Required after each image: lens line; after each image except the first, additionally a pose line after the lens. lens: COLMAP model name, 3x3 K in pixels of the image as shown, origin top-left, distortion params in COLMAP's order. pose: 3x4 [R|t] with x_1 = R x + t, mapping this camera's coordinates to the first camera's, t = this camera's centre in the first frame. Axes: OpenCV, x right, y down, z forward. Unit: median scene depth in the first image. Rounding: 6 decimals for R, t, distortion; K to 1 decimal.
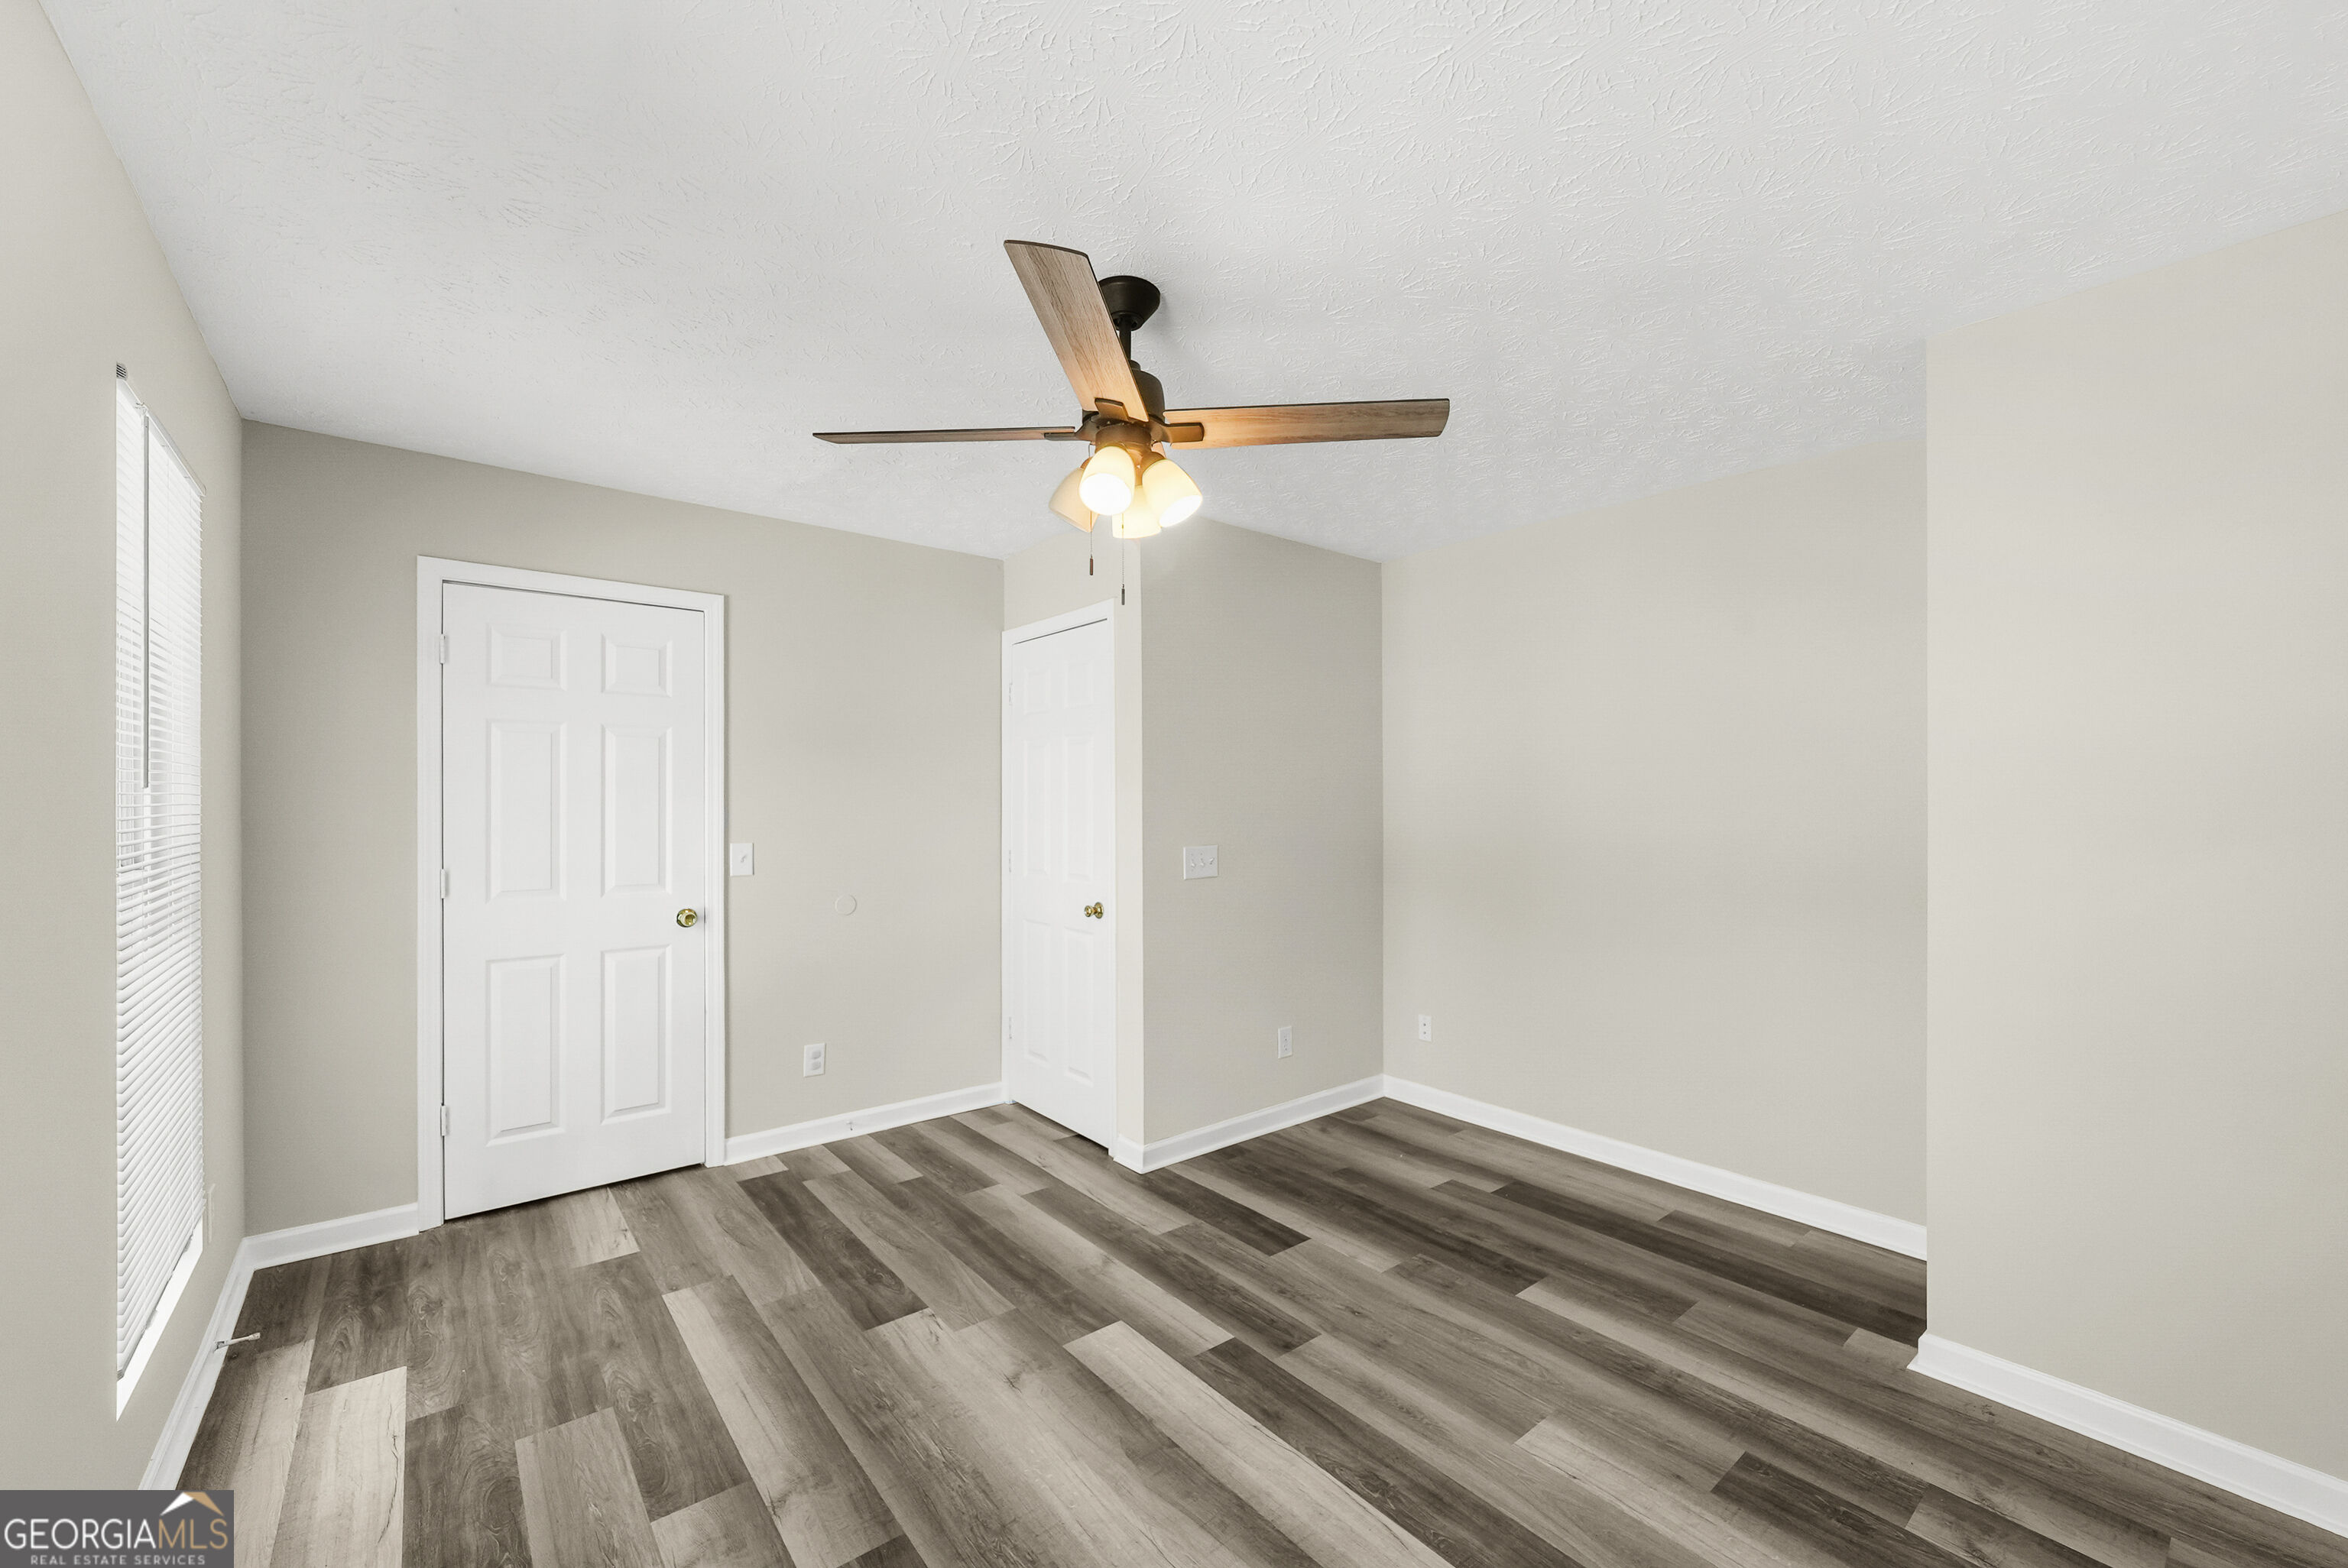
lens RADIAL K [[931.0, 0, 1170.6], [0, 931.0, 796.5], [0, 0, 1]] dist [-0.001008, 0.000348]
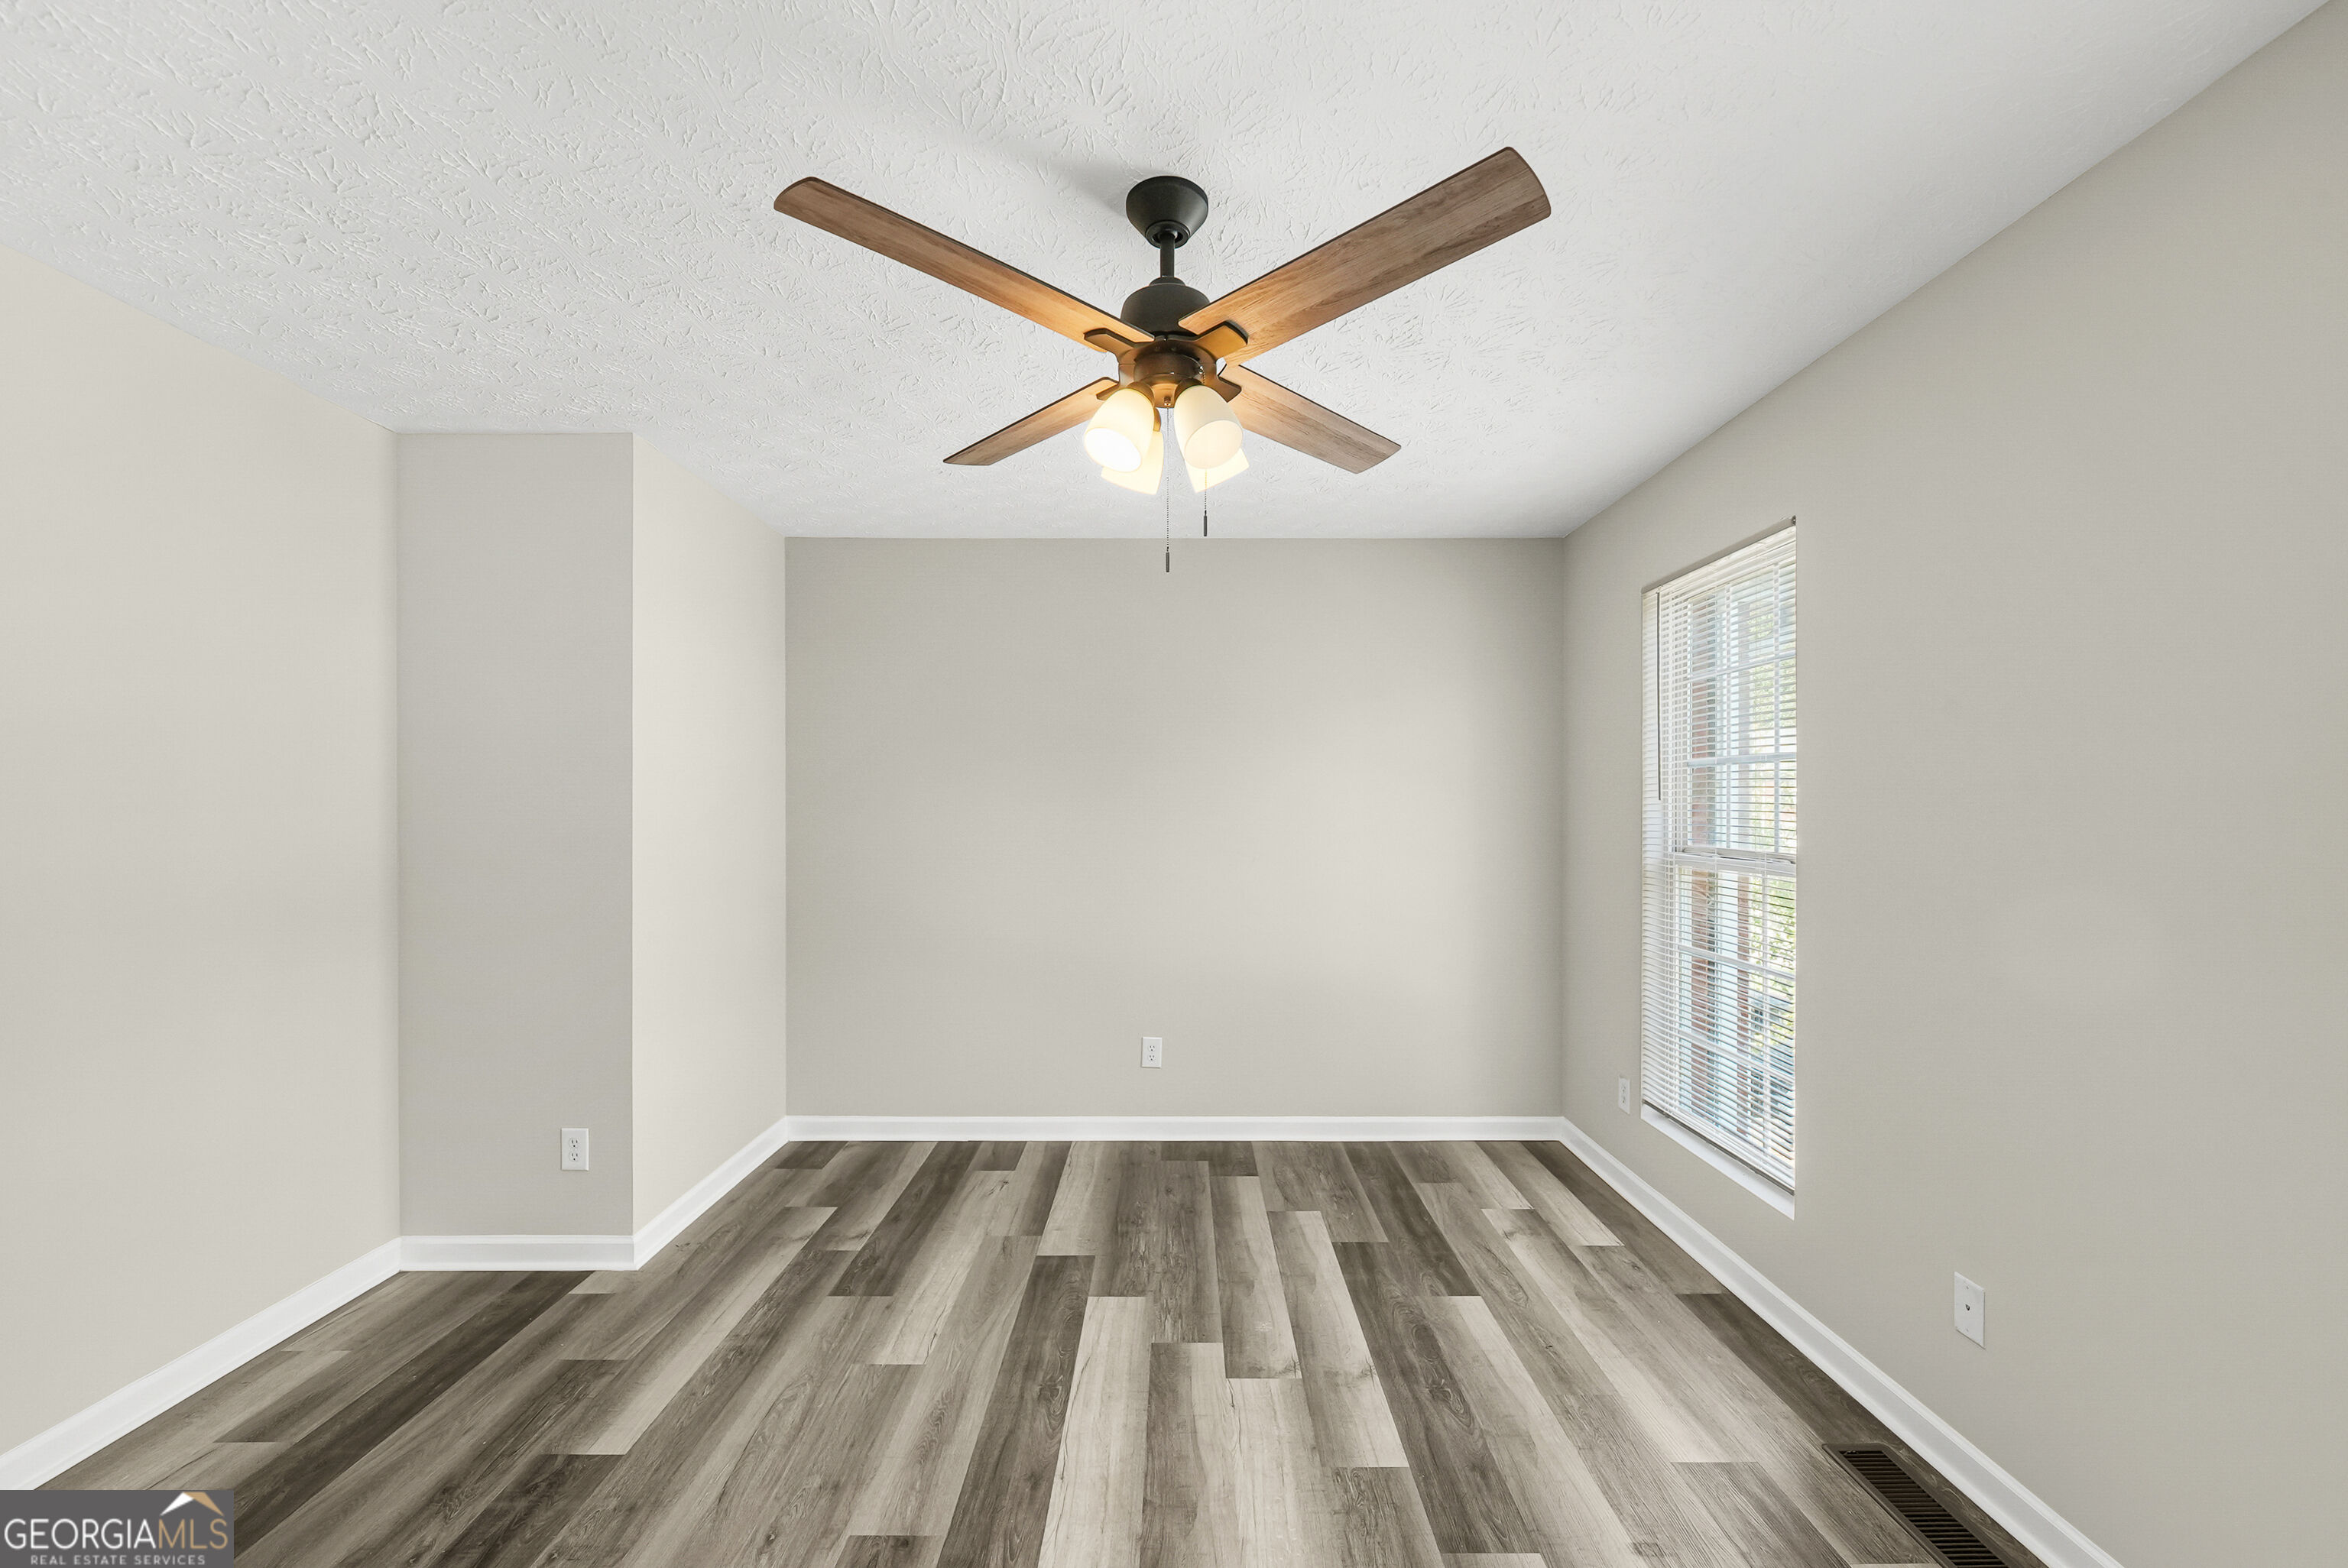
lens RADIAL K [[931.0, 0, 1170.6], [0, 931.0, 796.5], [0, 0, 1]] dist [-0.001008, 0.000348]
pose [[-0.772991, 0.008127, 0.634365, -0.444906], [-0.001956, 0.999883, -0.015194, 0.004400], [-0.634414, -0.012985, -0.772885, 1.248060]]
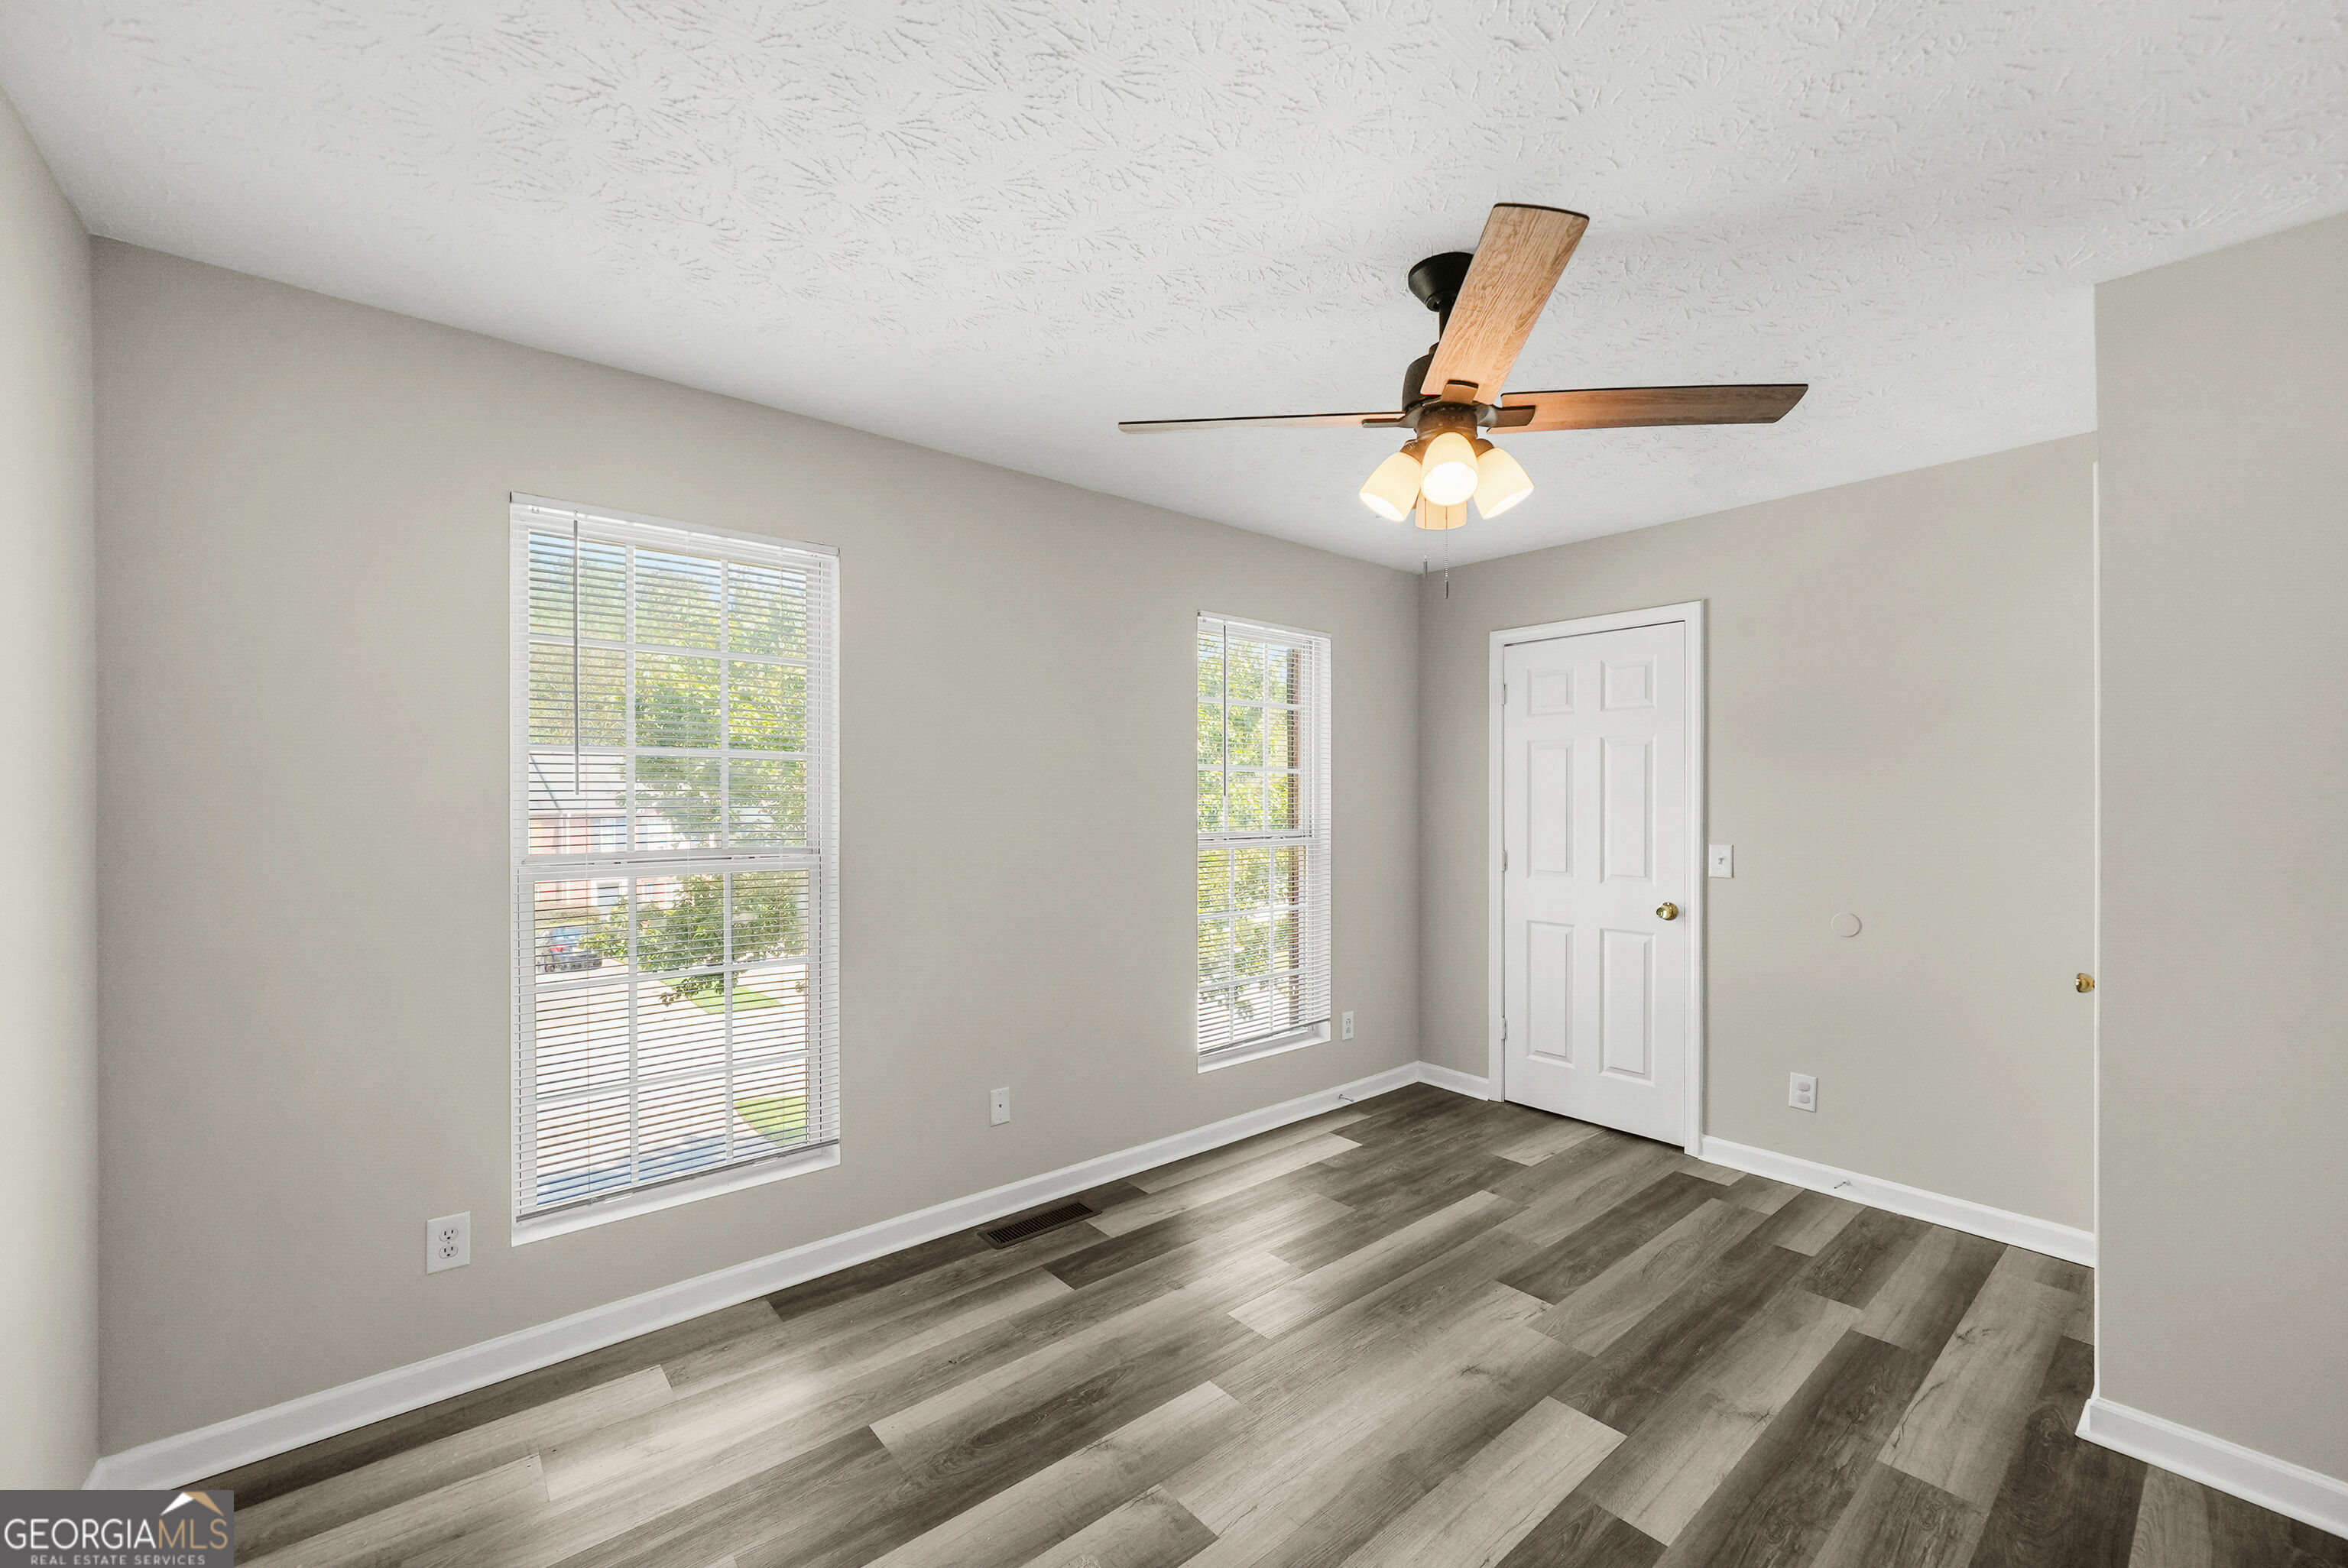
lens RADIAL K [[932.5, 0, 1196.7], [0, 932.5, 800.8], [0, 0, 1]] dist [-0.002200, 0.000089]
pose [[0.034397, -0.001735, -0.999407, 0.681192], [0.004534, 0.999988, -0.001580, 0.002969], [0.999398, -0.004477, 0.034405, 0.538278]]
